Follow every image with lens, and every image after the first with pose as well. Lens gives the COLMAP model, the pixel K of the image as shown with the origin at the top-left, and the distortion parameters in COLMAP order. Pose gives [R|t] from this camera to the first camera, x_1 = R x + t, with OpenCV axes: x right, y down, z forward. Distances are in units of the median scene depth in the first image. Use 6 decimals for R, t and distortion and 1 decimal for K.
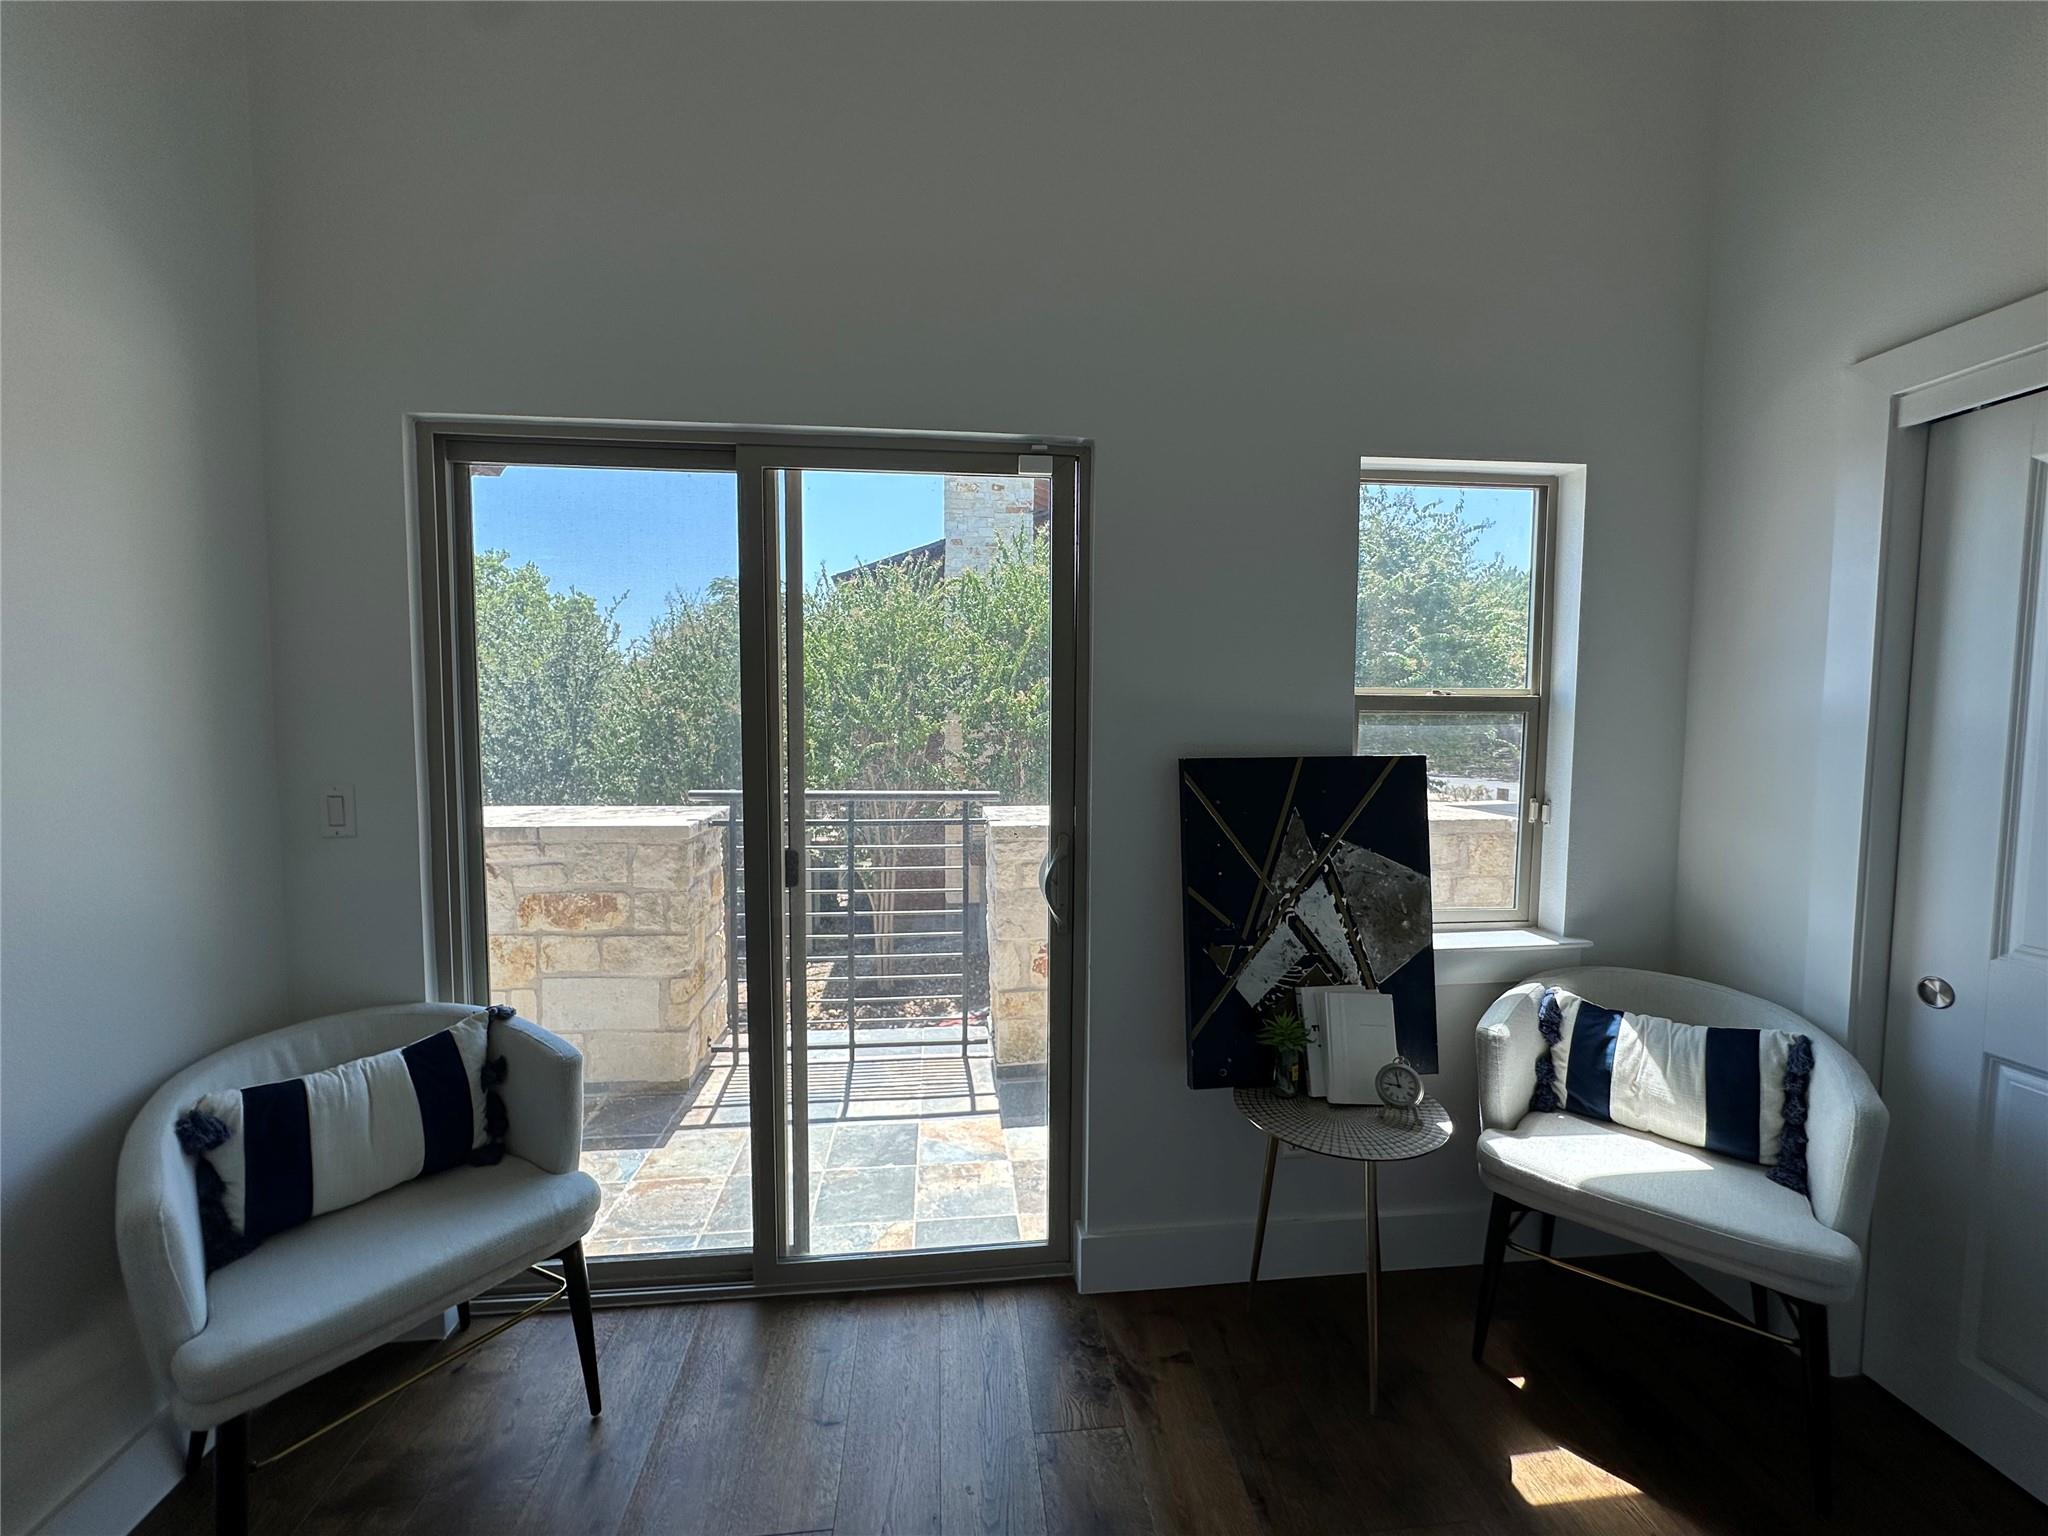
lens RADIAL K [[819.1, 0, 1020.4], [0, 819.1, 763.3], [0, 0, 1]] dist [-0.003694, 0.000428]
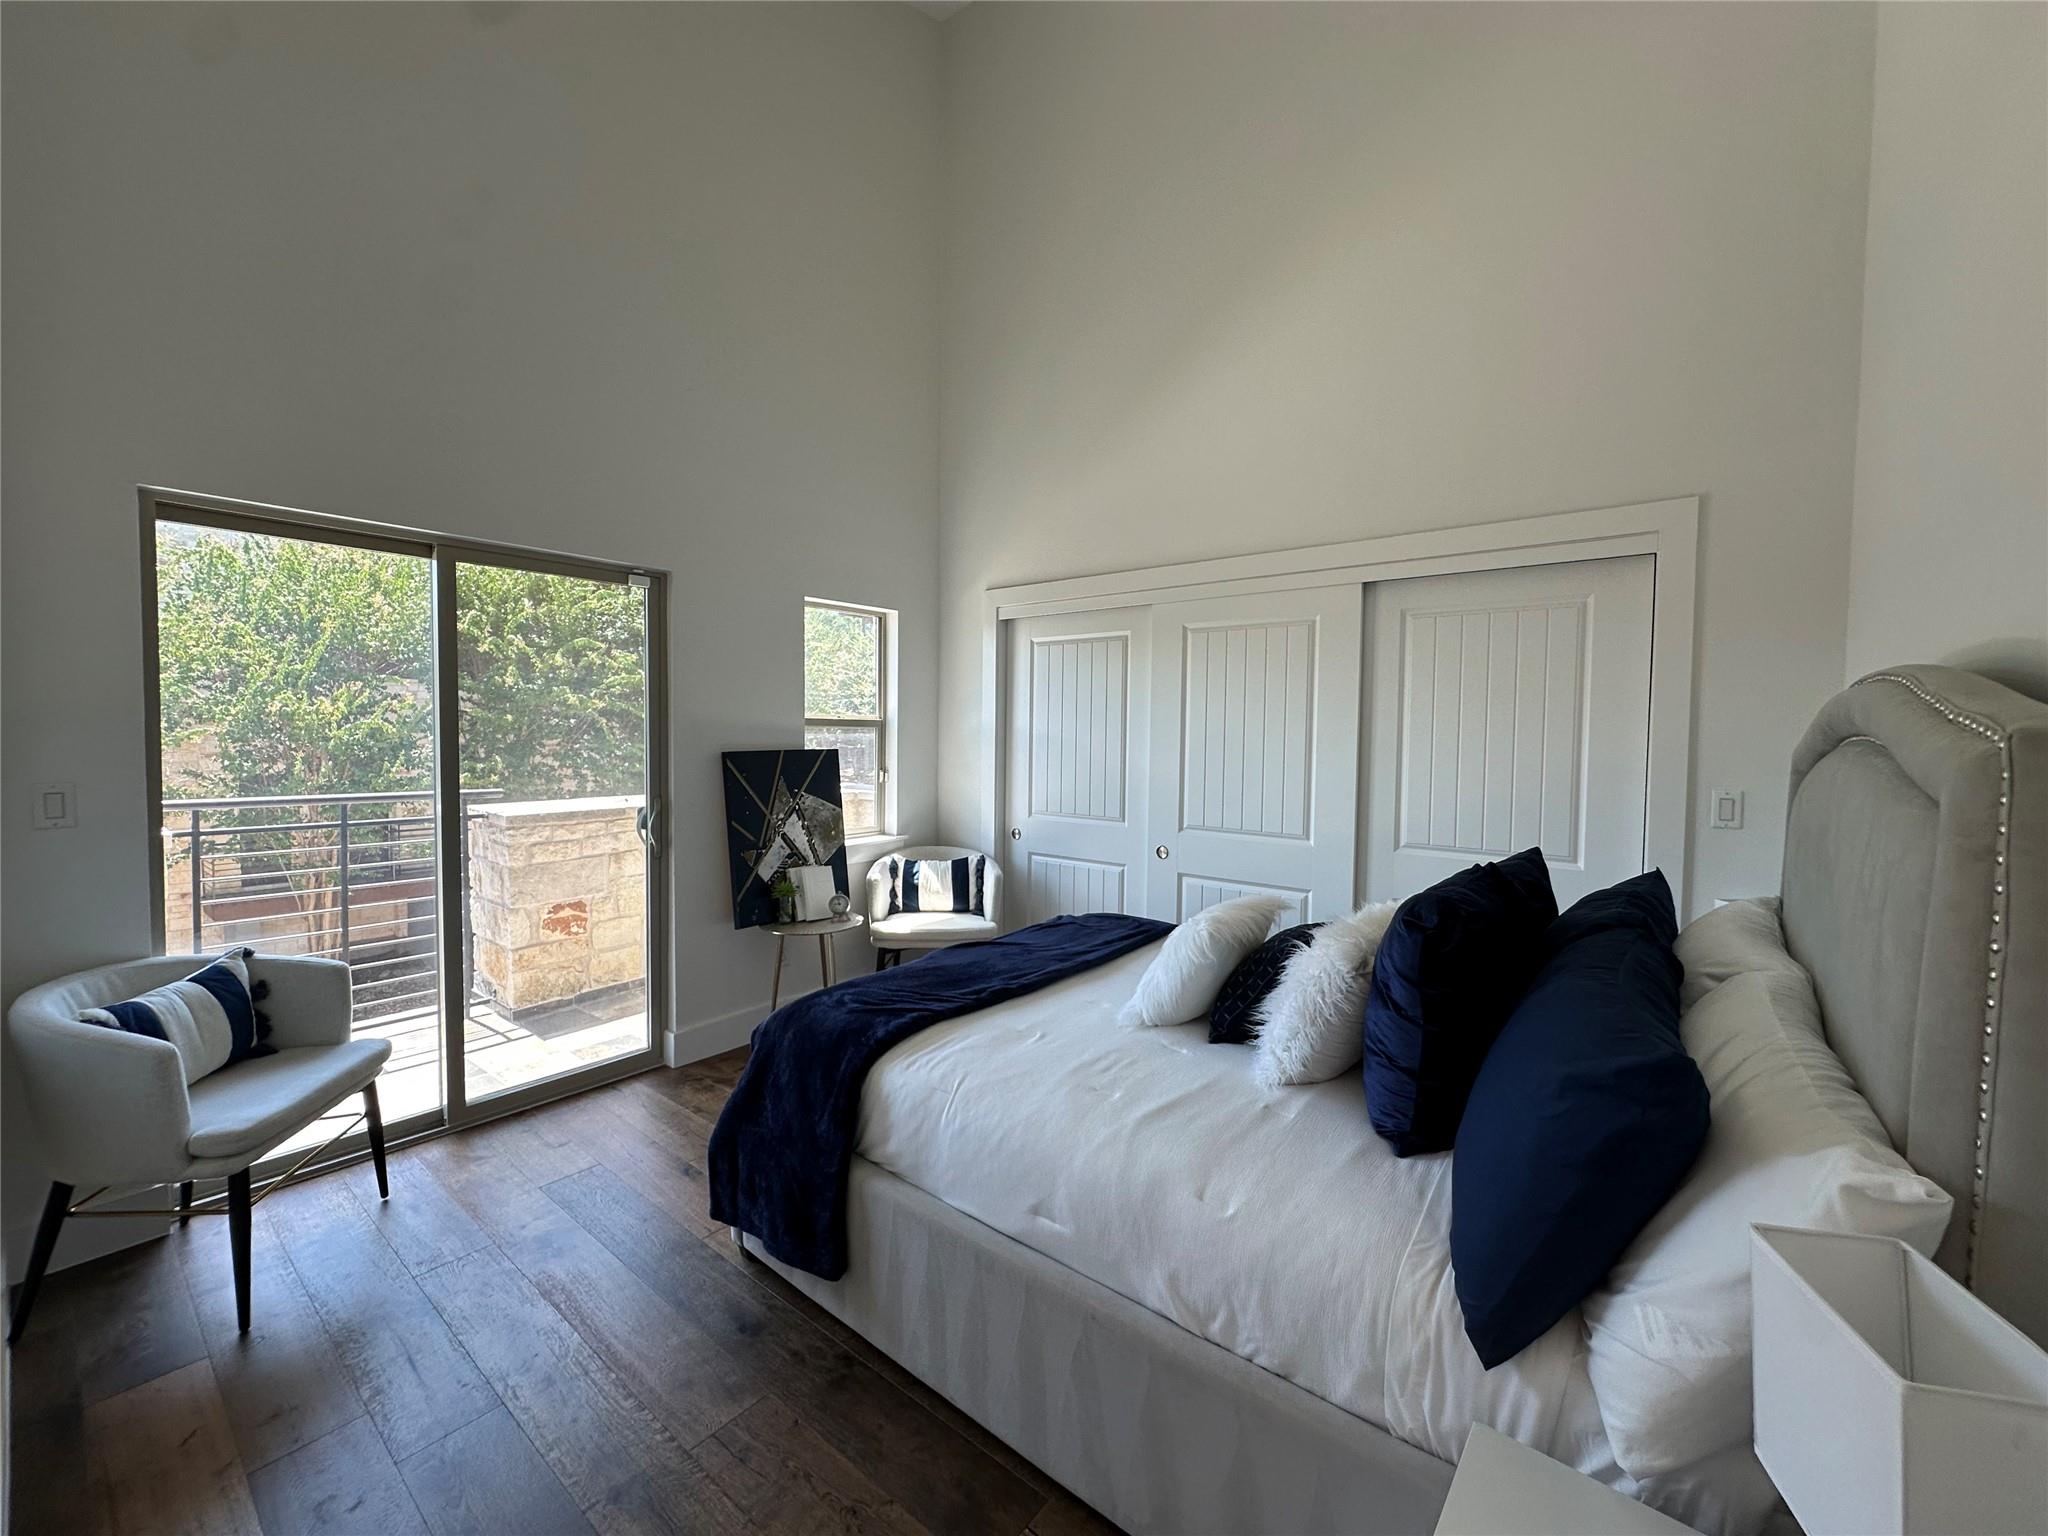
lens RADIAL K [[819.1, 0, 1024.7], [0, 819.1, 764.3], [0, 0, 1]] dist [-0.003694, 0.000428]
pose [[0.702621, -0.026648, 0.711065, -0.627822], [0.036341, 0.999338, 0.001542, 0.043969], [-0.710635, 0.024758, 0.703125, -0.753437]]
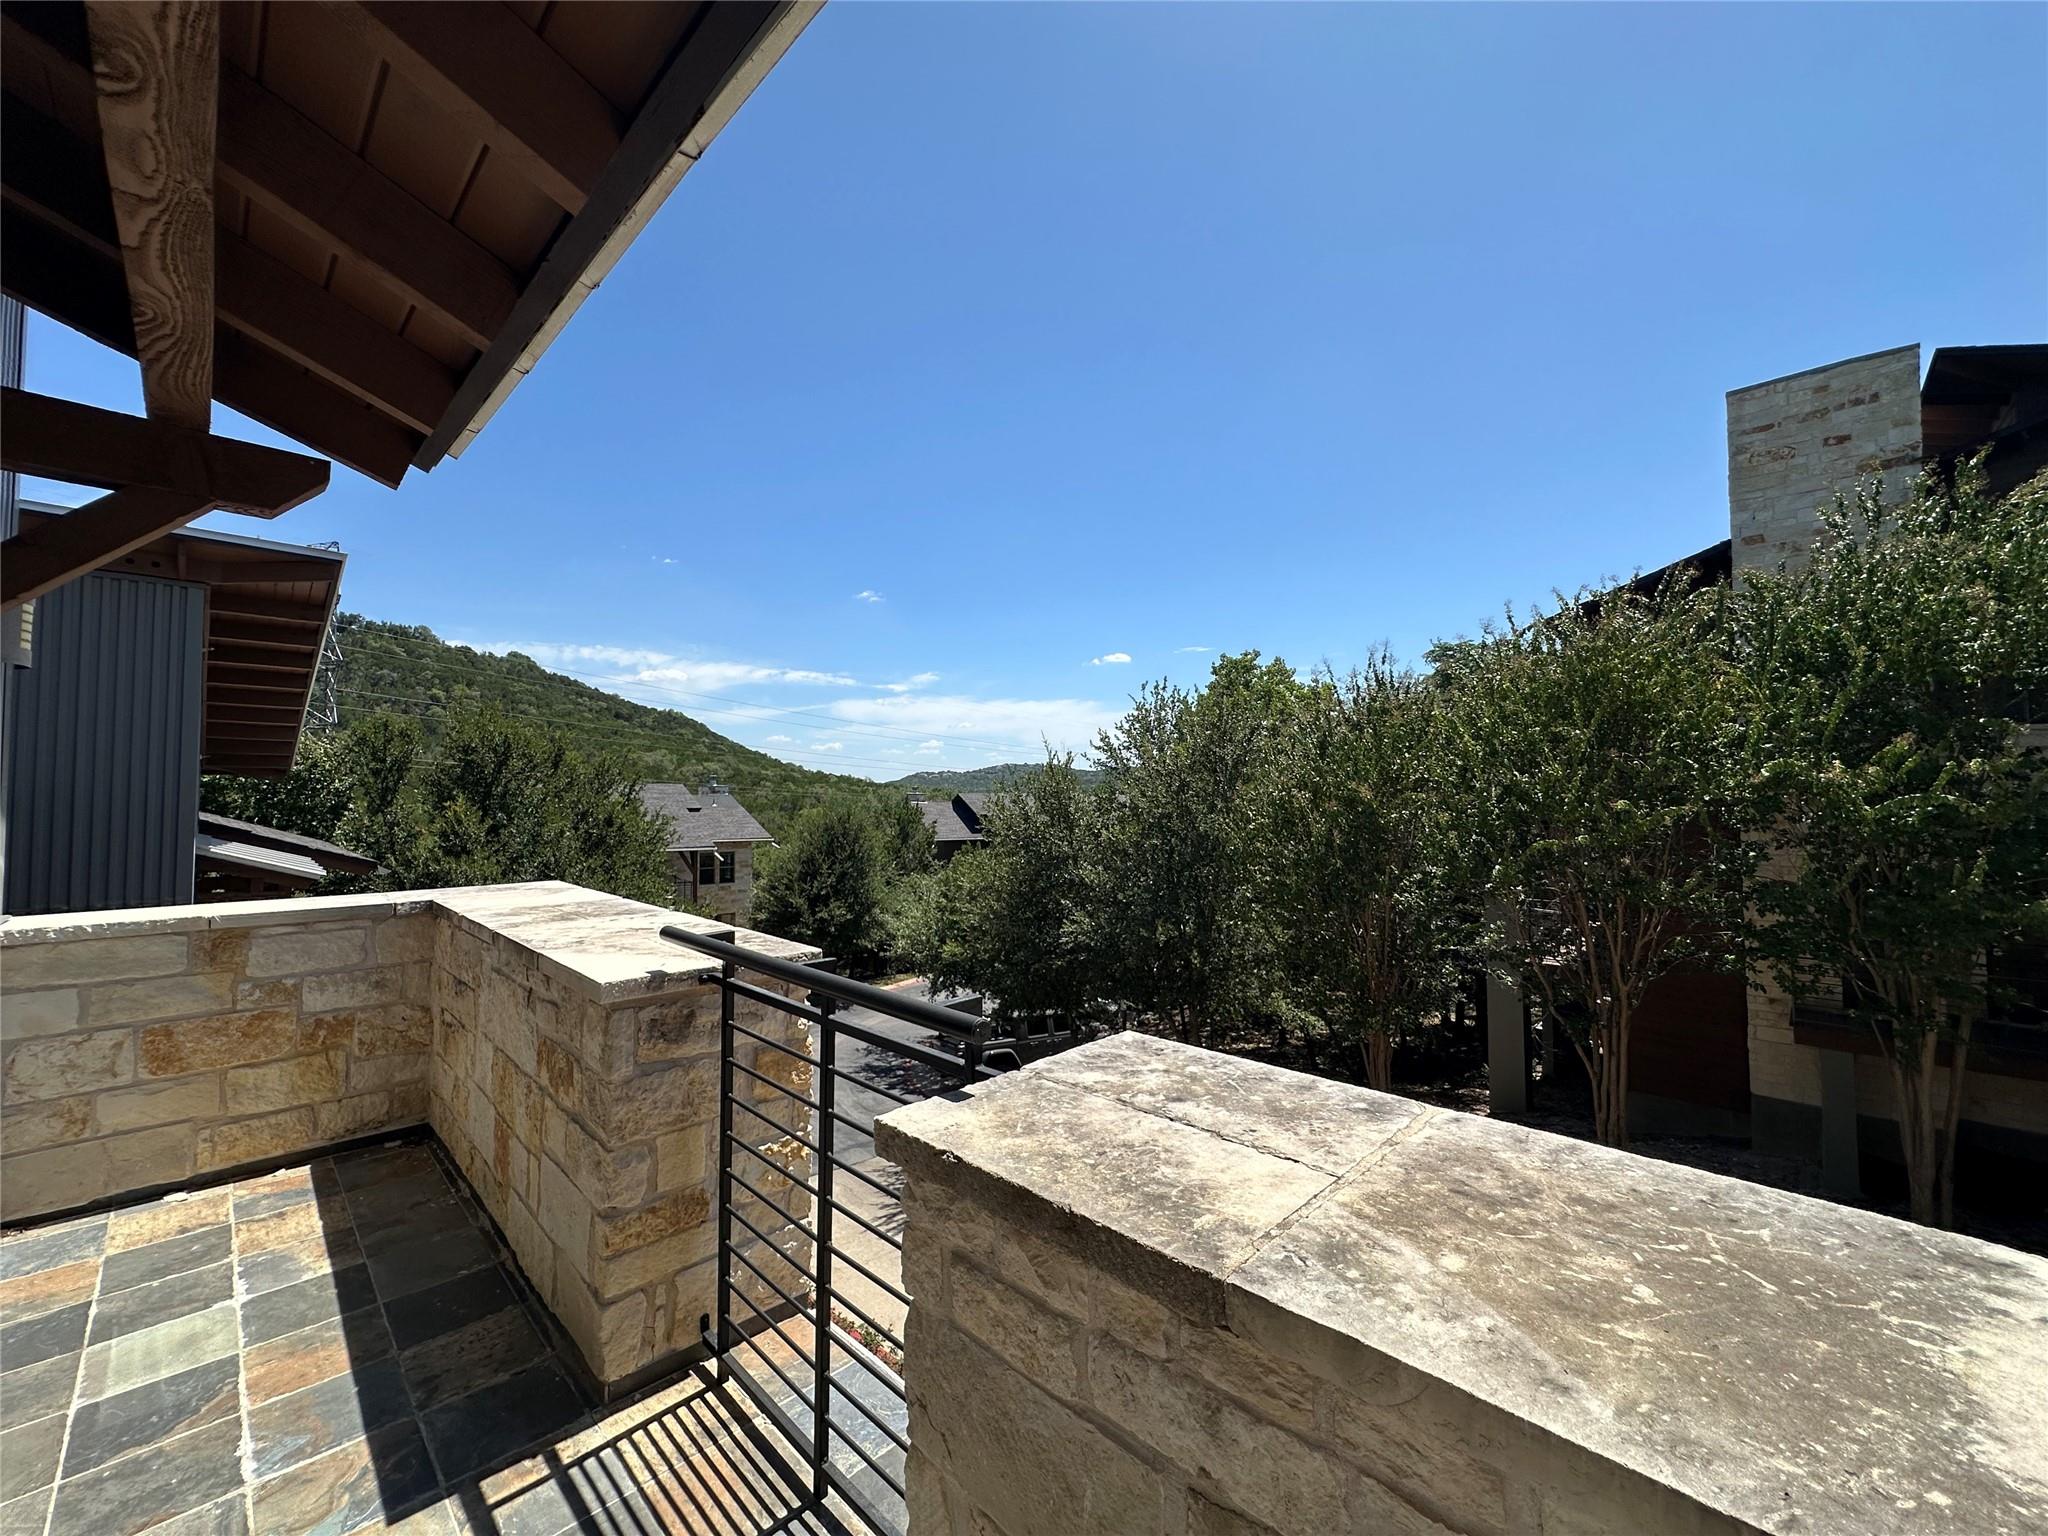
lens RADIAL K [[819.1, 0, 1028.9], [0, 819.1, 765.6], [0, 0, 1]] dist [-0.003694, 0.000428]
pose [[0.638263, -0.031339, -0.769180, 0.495352], [-0.043333, 0.996124, -0.076543, -0.095580], [0.768597, 0.082186, 0.634432, 1.319614]]
